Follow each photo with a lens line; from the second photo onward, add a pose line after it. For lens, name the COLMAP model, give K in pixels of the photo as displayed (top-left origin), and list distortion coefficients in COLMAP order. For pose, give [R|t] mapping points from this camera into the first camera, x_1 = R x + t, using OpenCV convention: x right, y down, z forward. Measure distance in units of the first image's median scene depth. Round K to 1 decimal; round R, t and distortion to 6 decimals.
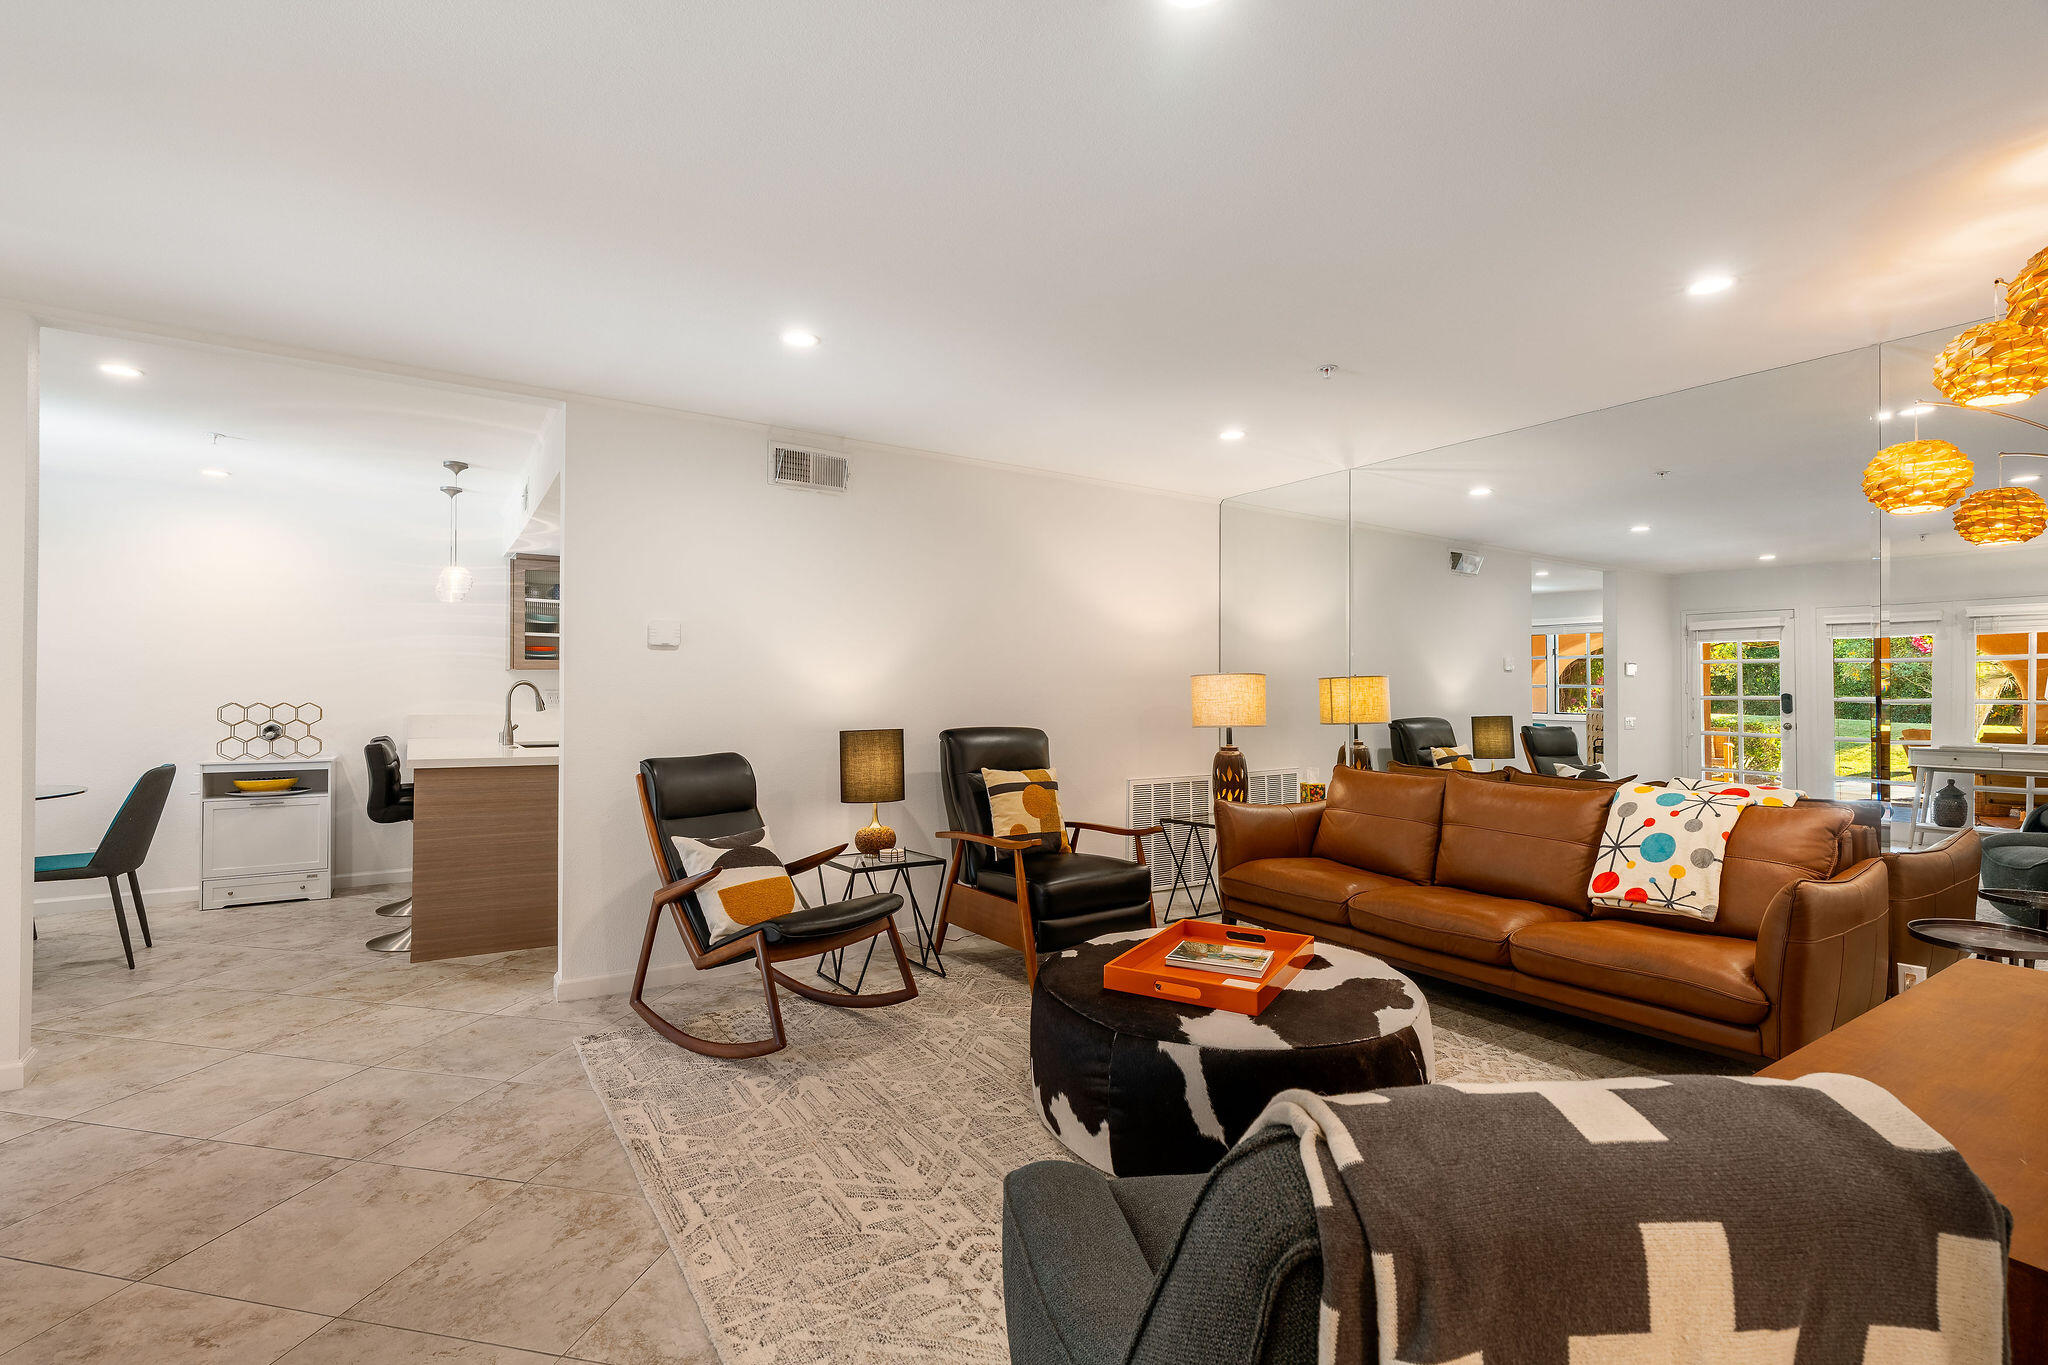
lens RADIAL K [[916.8, 0, 1007.0], [0, 916.8, 675.0], [0, 0, 1]] dist [-0.003612, 0.001727]
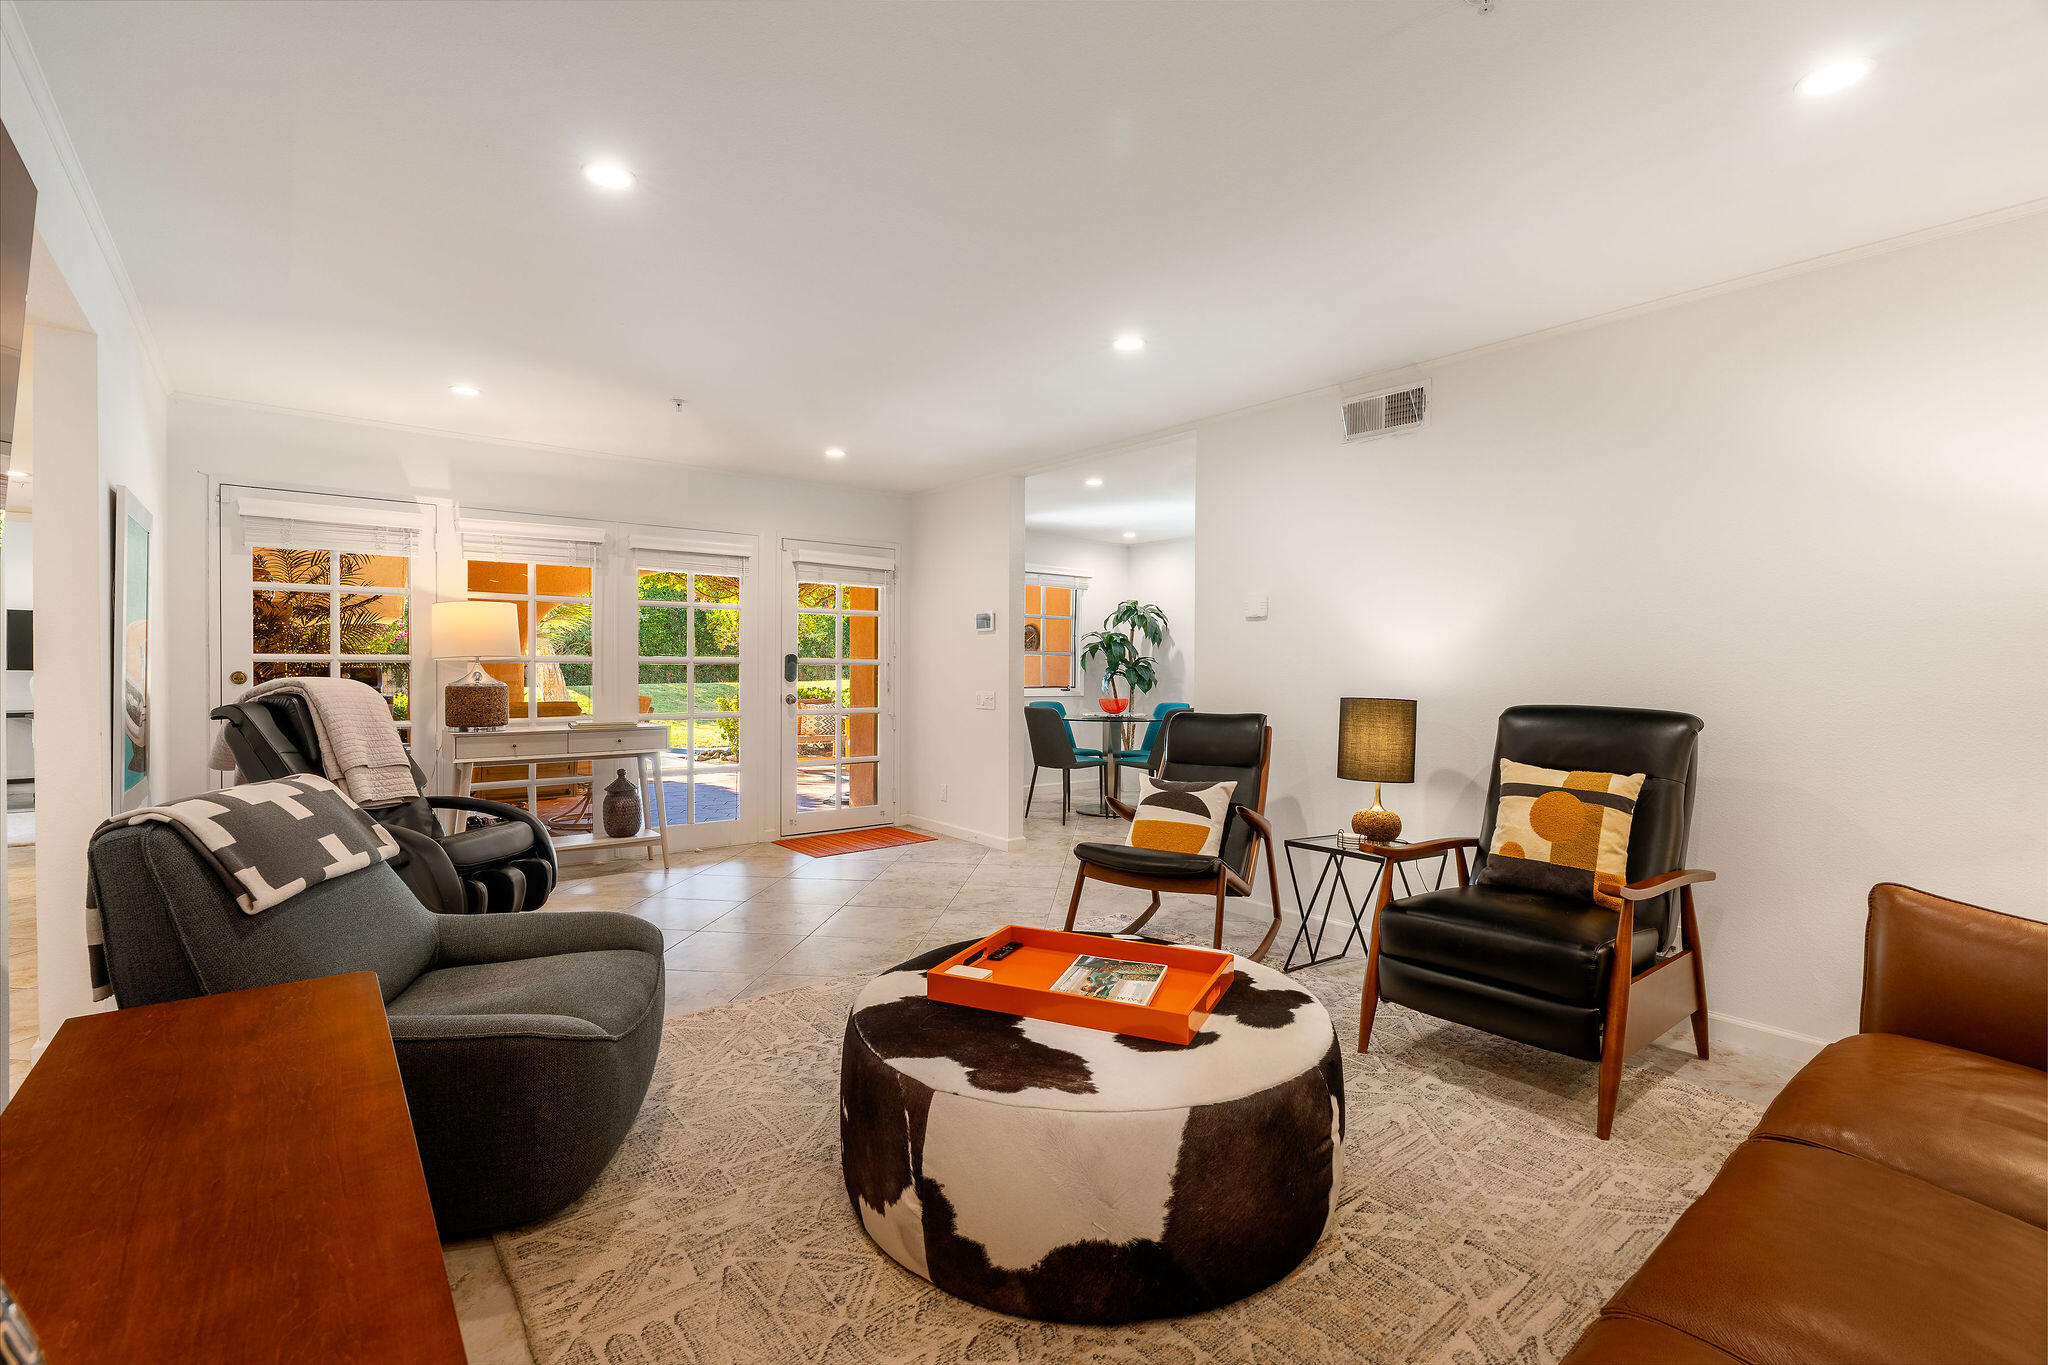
lens RADIAL K [[916.8, 0, 1058.7], [0, 916.8, 690.0], [0, 0, 1]] dist [-0.003612, 0.001727]
pose [[0.122166, 0.018411, -0.992339, 0.975388], [0.009489, 0.999761, 0.019717, 0.044889], [0.992464, -0.011825, 0.121962, 0.850344]]
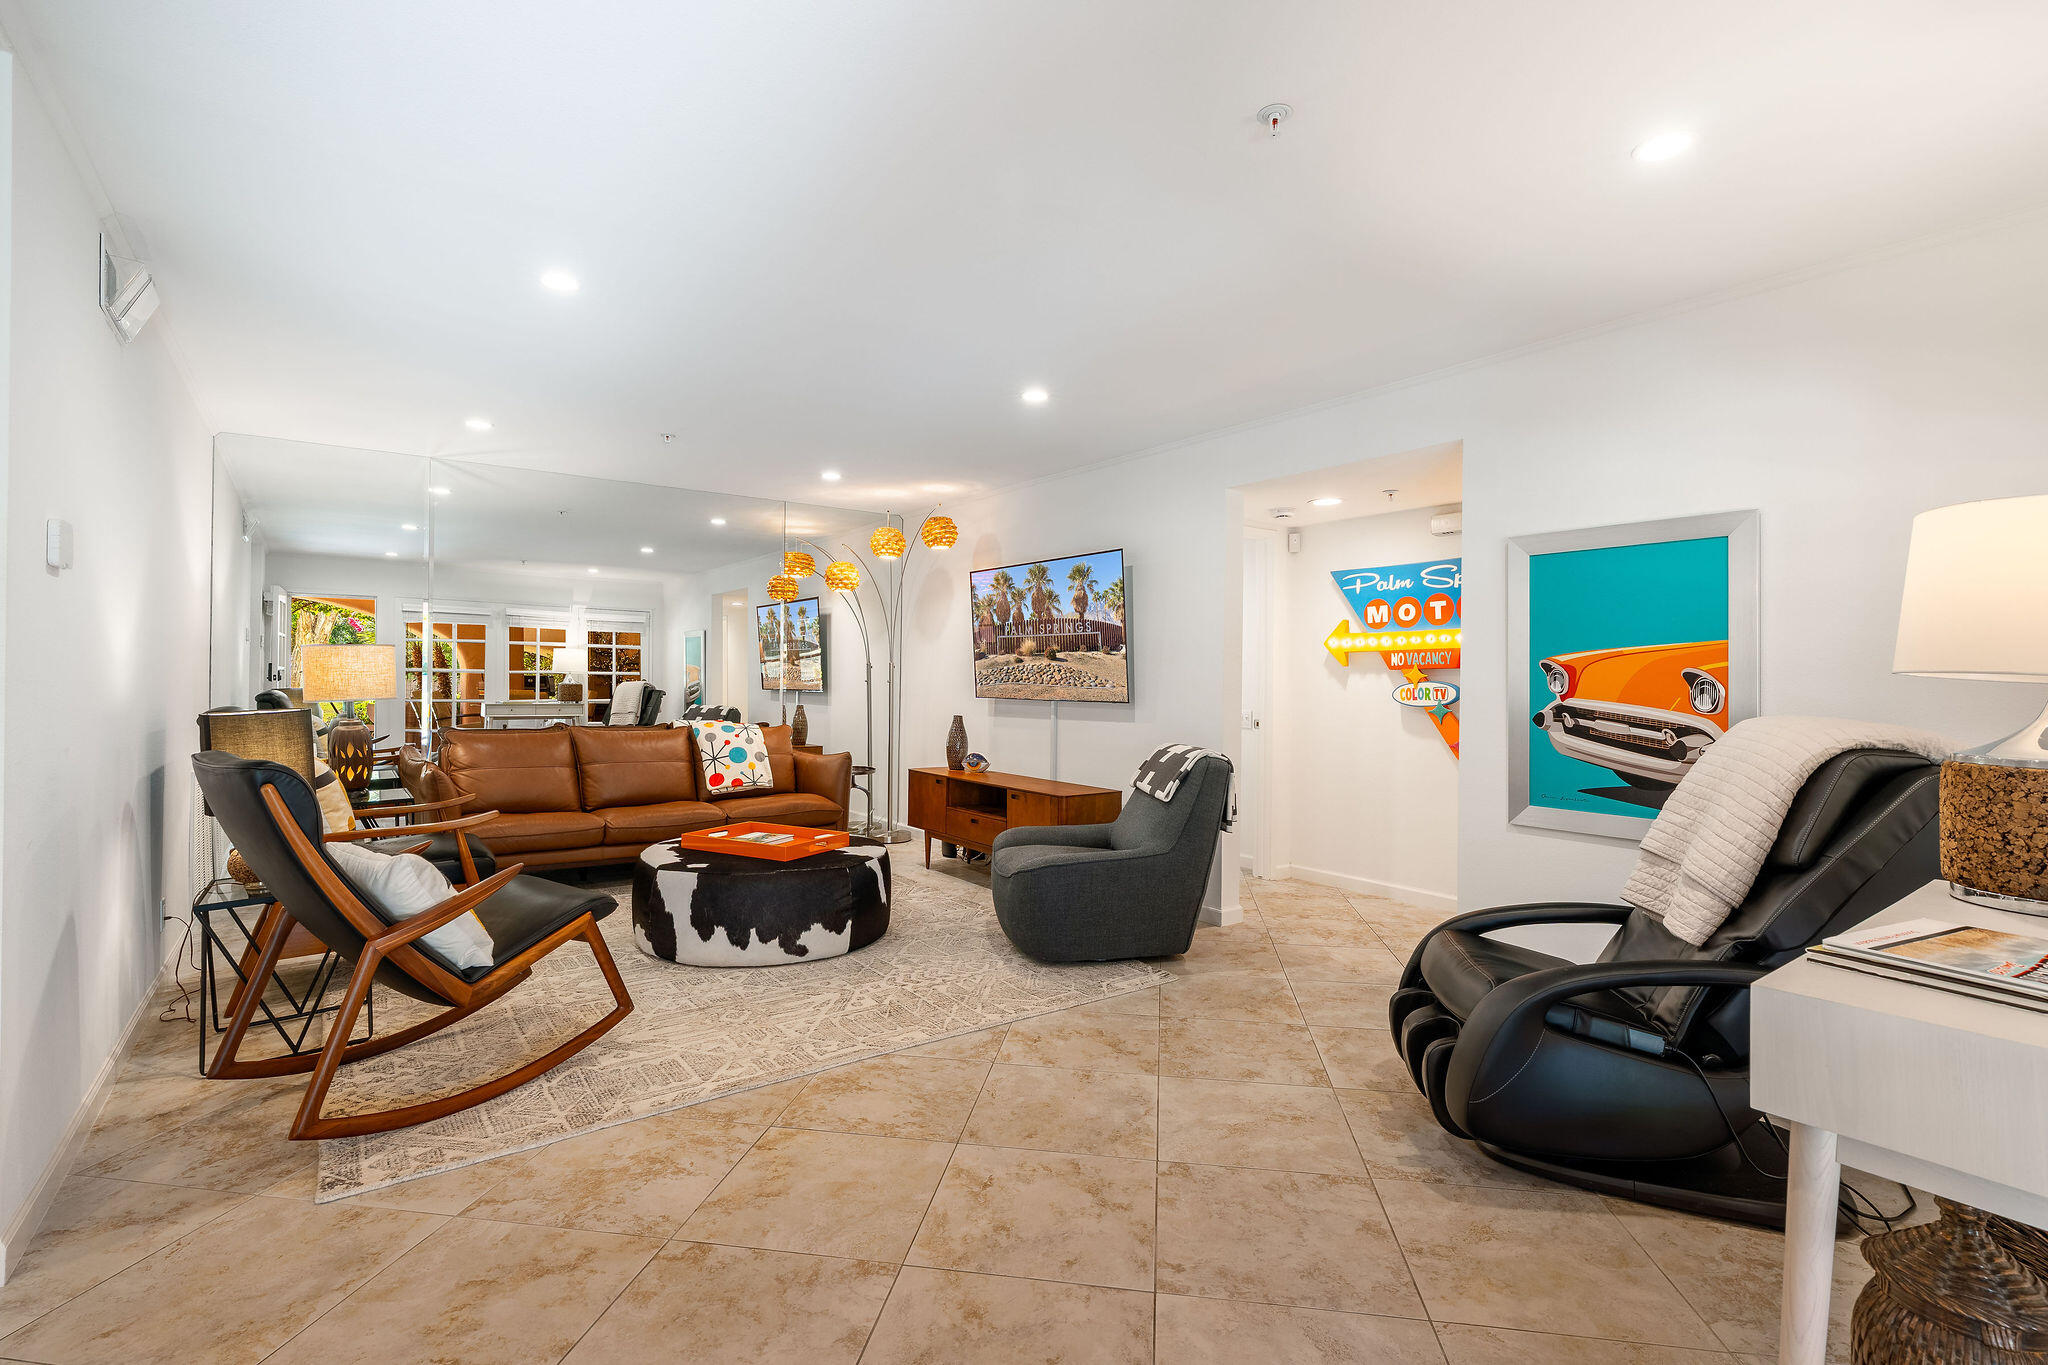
lens RADIAL K [[916.8, 0, 1082.4], [0, 916.8, 712.1], [0, 0, 1]] dist [-0.003612, 0.001727]
pose [[-0.117155, -0.035751, 0.992470, -1.289757], [-0.030341, 0.999014, 0.032405, 0.033344], [-0.992650, -0.026316, -0.118125, 0.638749]]
